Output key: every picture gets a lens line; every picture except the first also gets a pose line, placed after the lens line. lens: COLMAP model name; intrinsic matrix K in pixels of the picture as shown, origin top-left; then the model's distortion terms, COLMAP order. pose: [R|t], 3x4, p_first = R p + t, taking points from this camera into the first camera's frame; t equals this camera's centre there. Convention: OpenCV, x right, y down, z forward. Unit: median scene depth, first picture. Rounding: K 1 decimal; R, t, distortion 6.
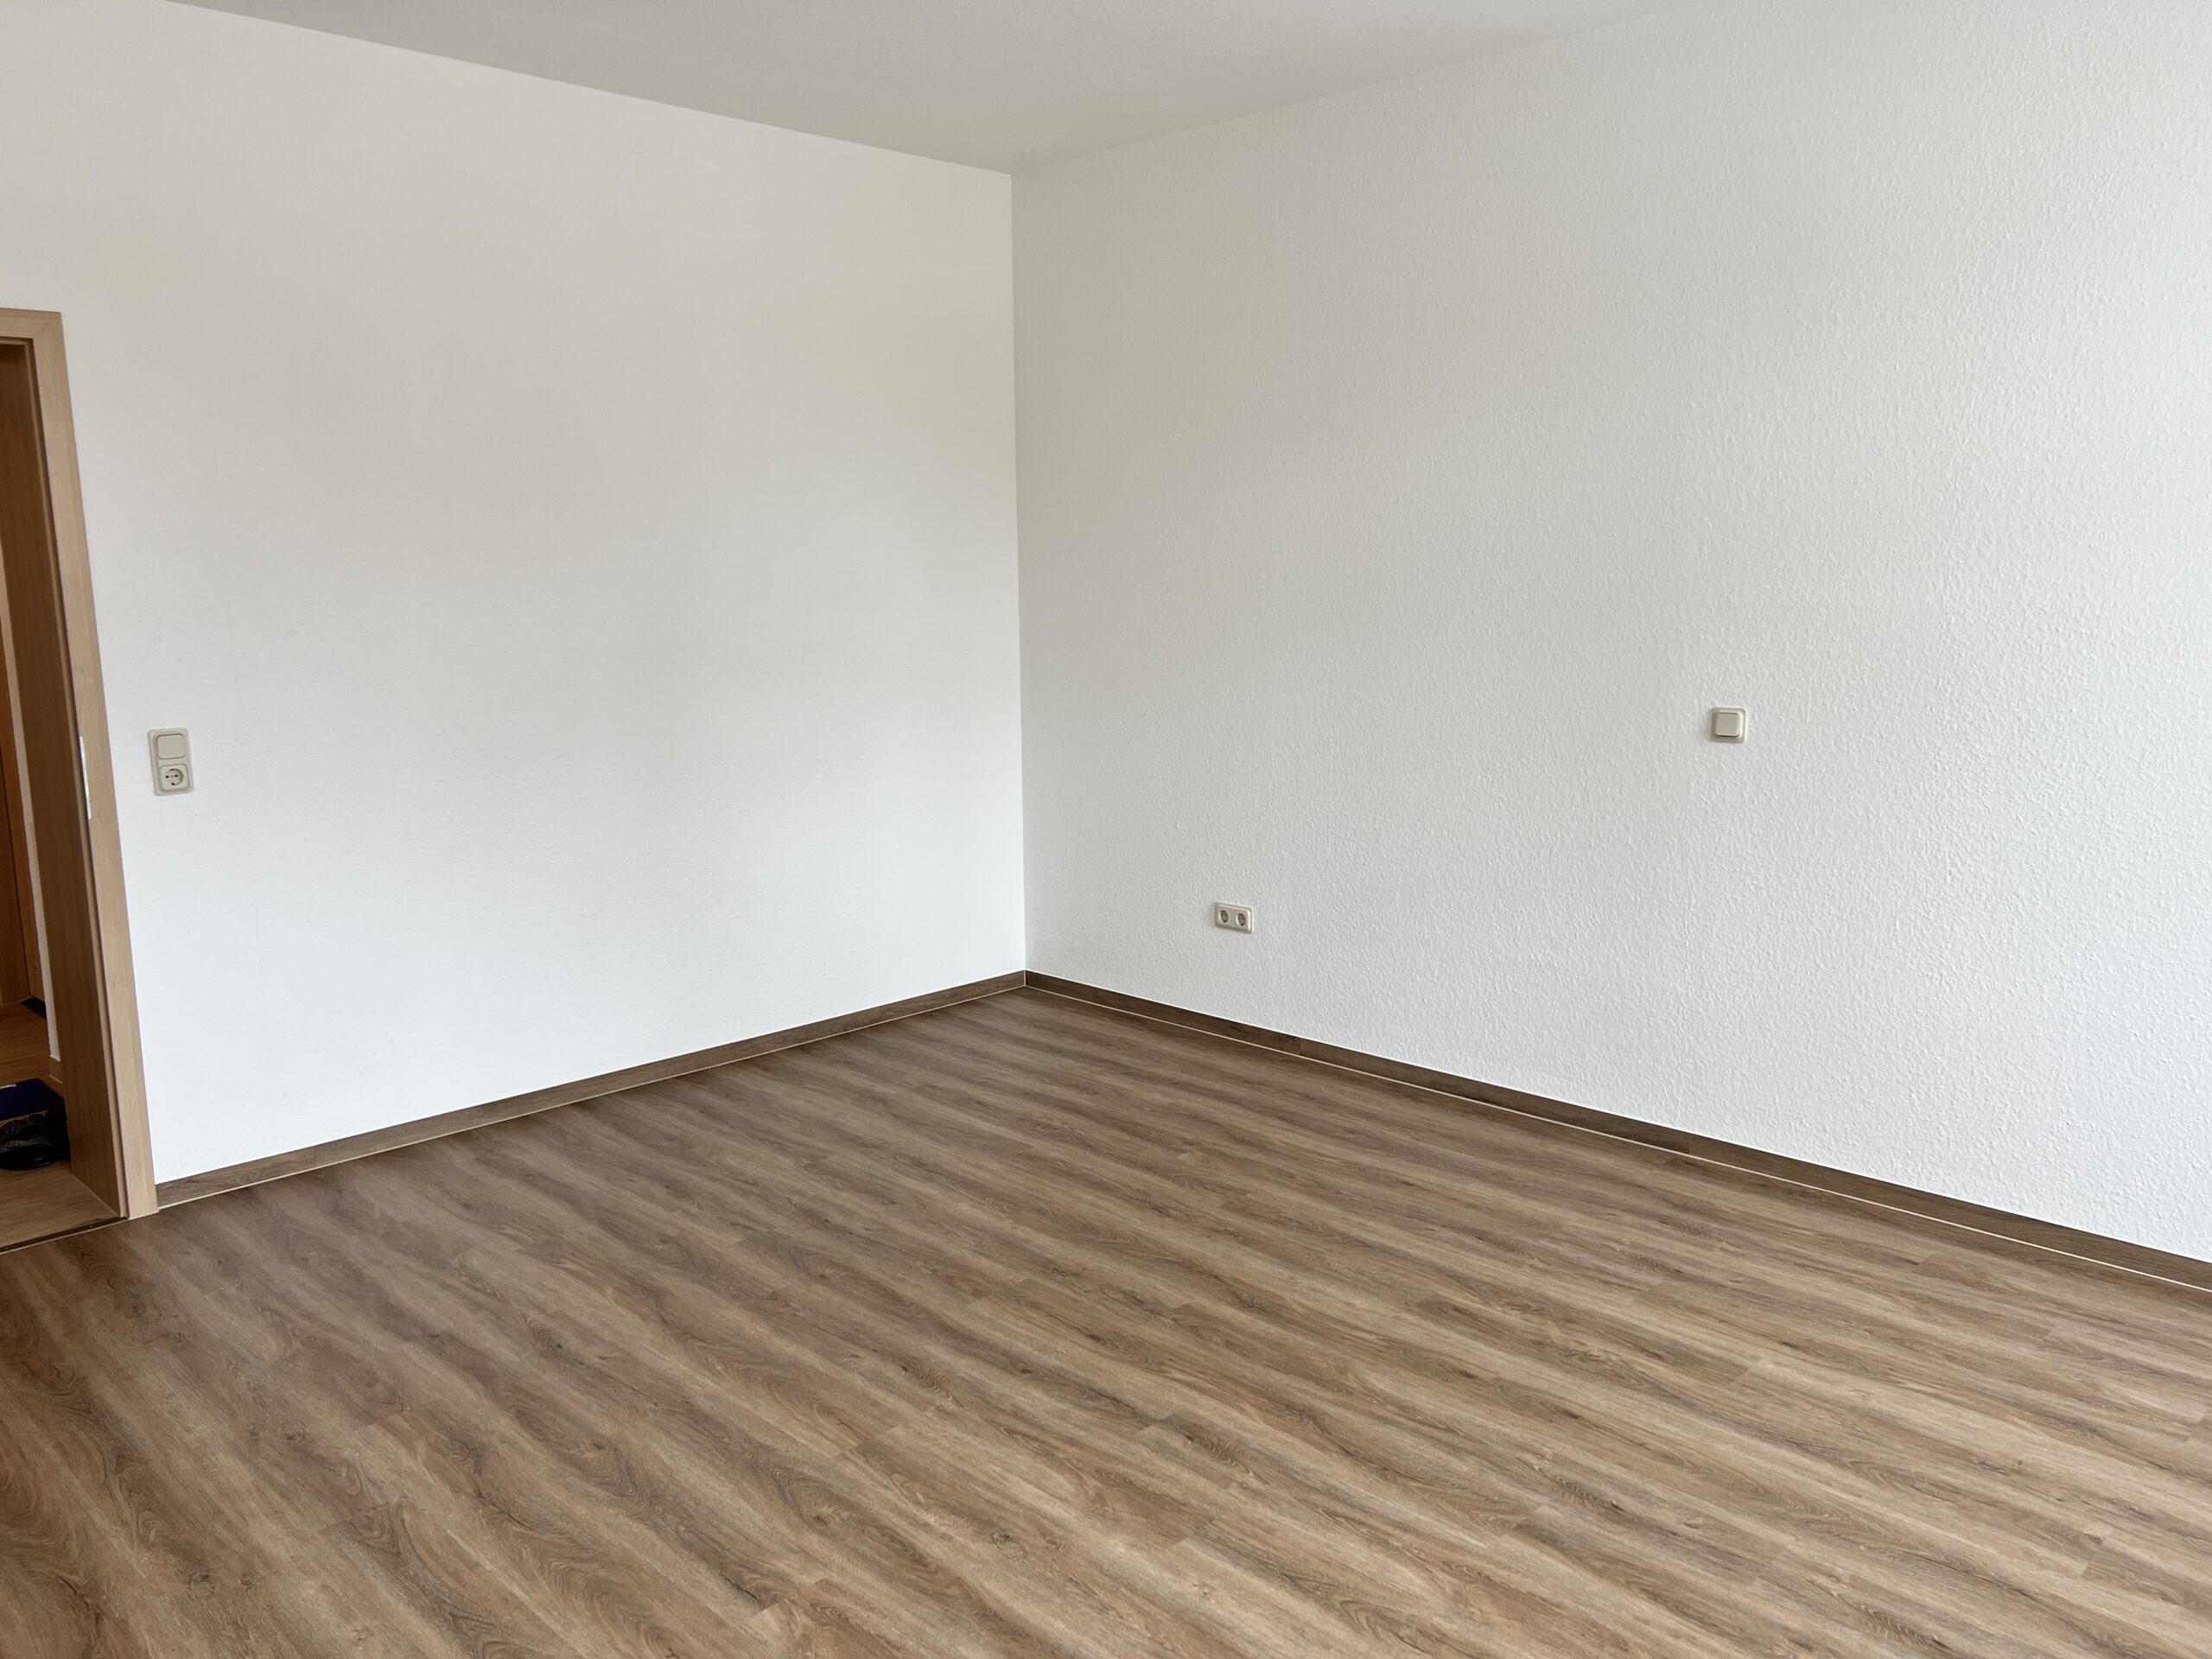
lens RADIAL K [[1670.3, 0, 1114.7], [0, 1670.3, 824.0], [0, 0, 1]] dist [0.064681, -0.067212]
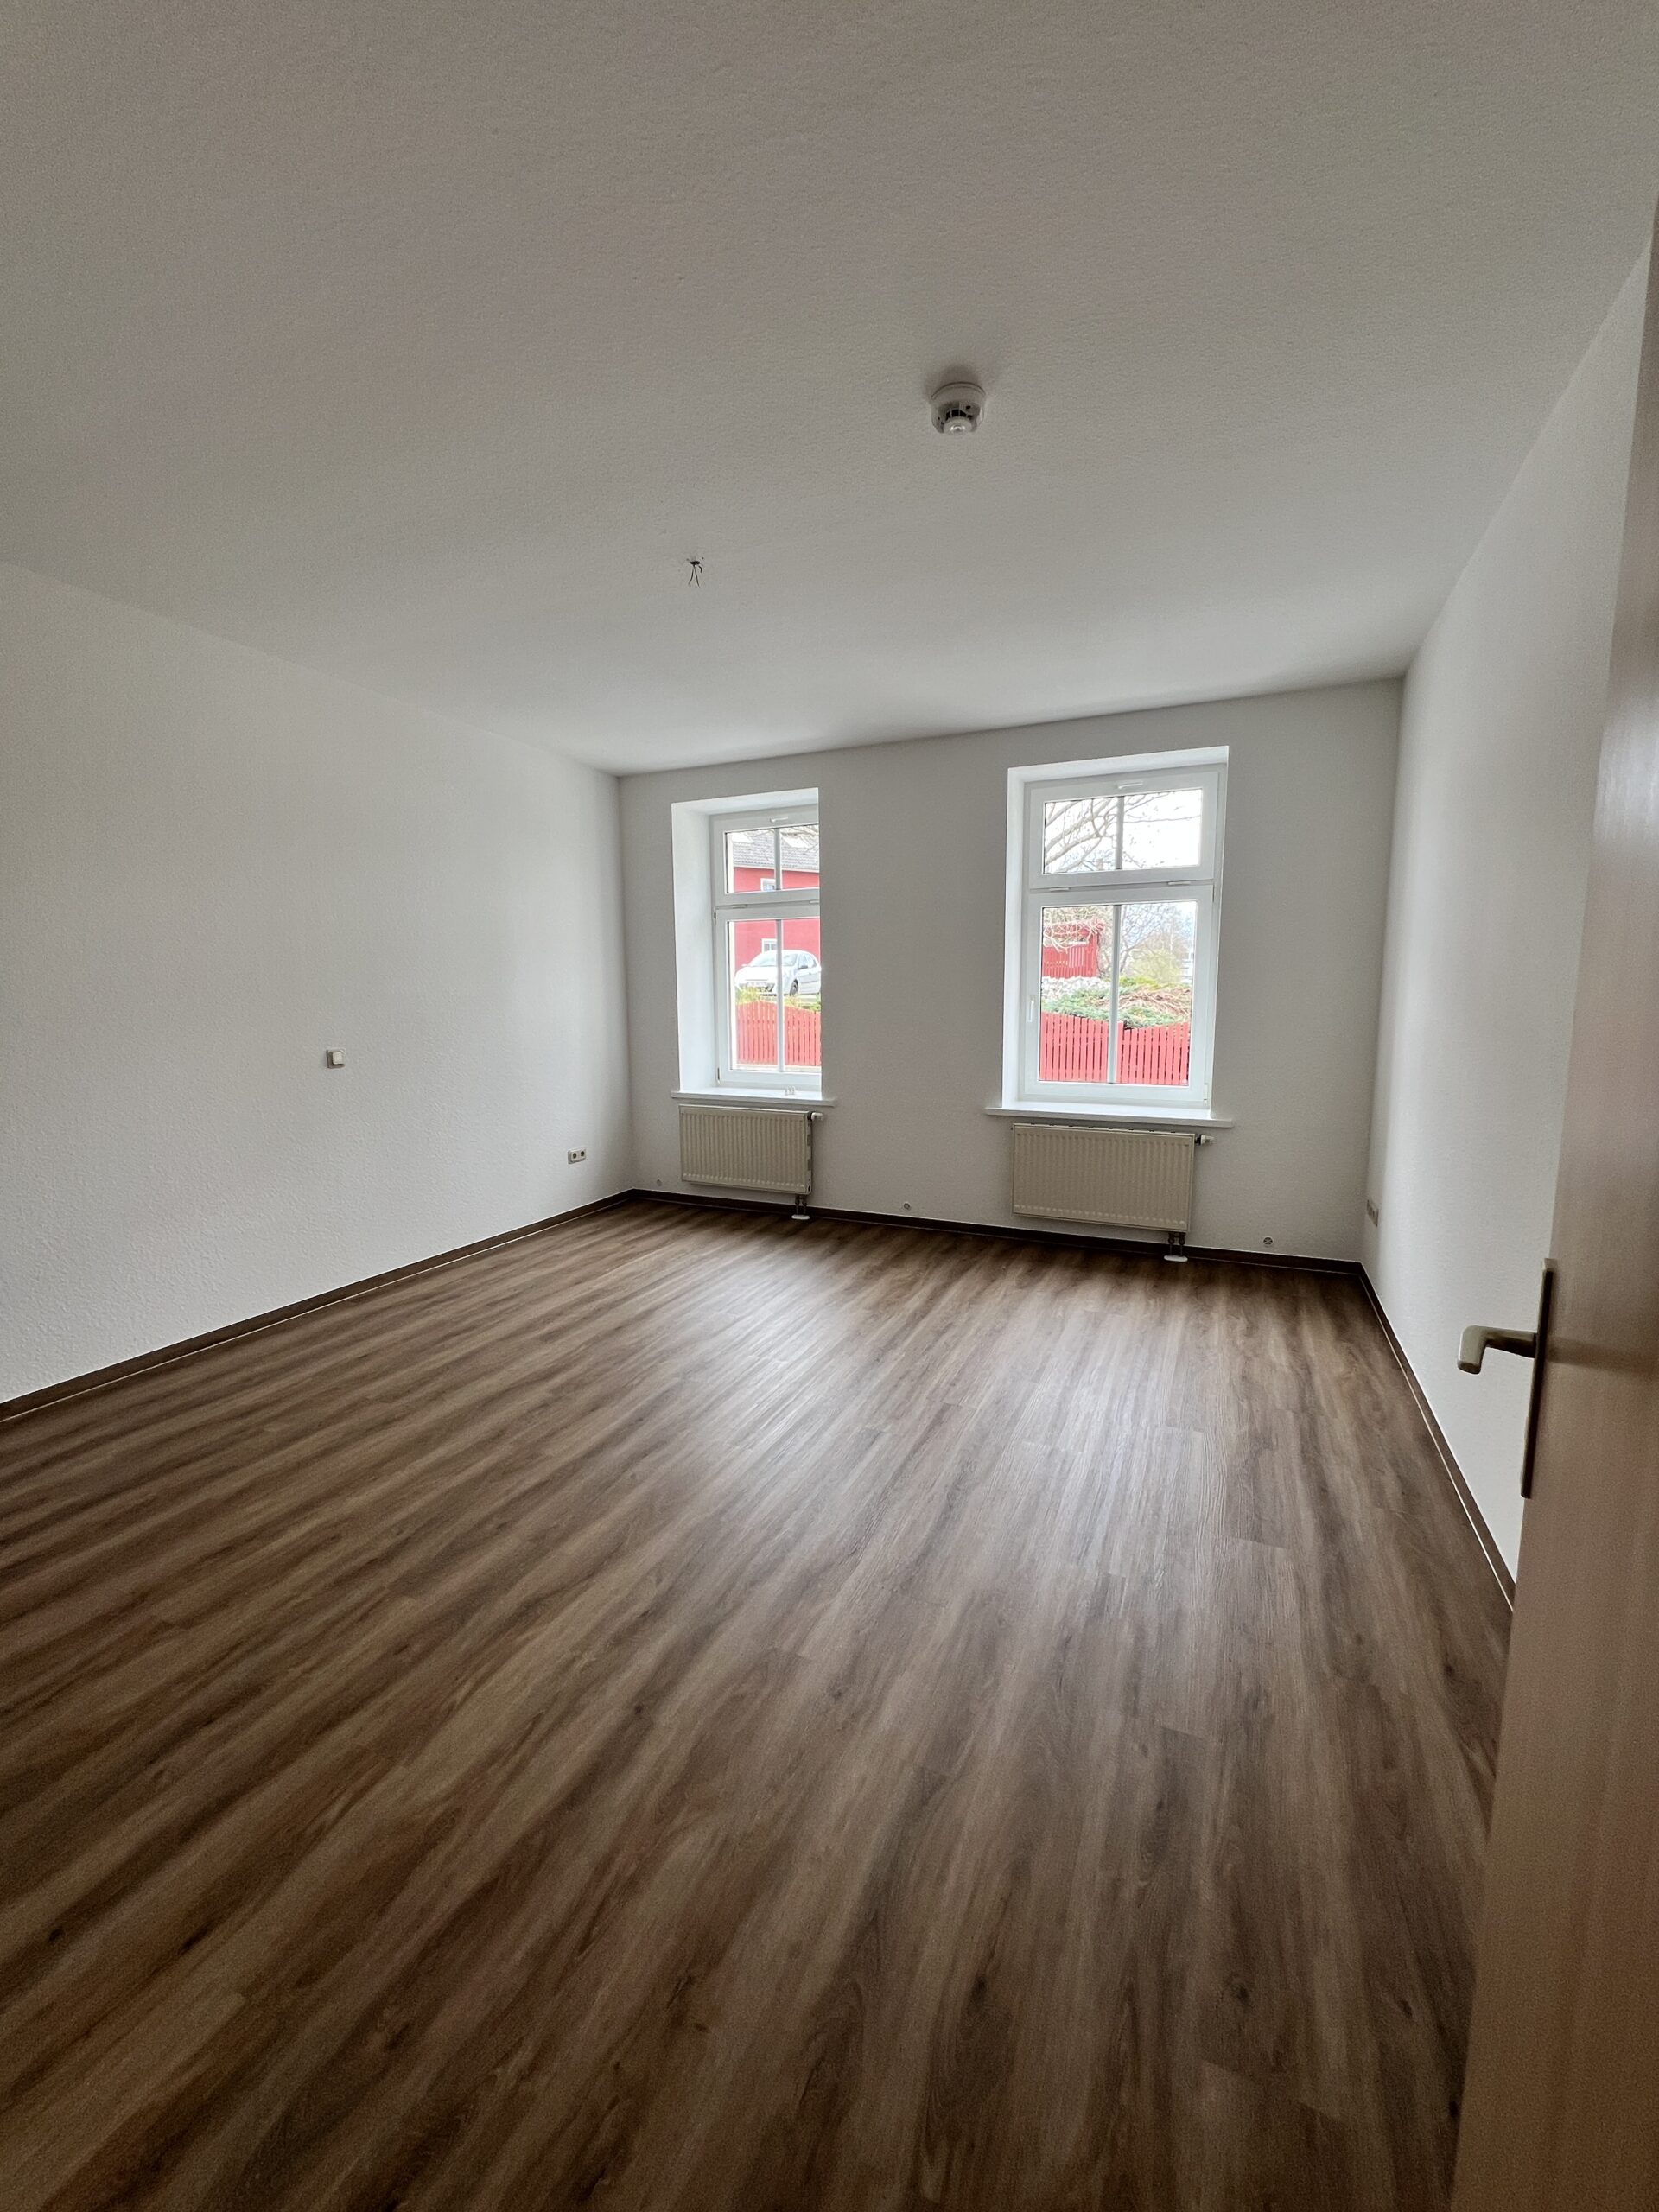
lens RADIAL K [[884.0, 0, 820.3], [0, 884.0, 1105.9], [0, 0, 1]] dist [-0.002566, 0.000275]
pose [[-0.341582, -0.107808, 0.933648, -0.761361], [0.162285, 0.971712, 0.171577, -0.092314], [-0.925735, 0.210124, -0.314424, 0.859280]]
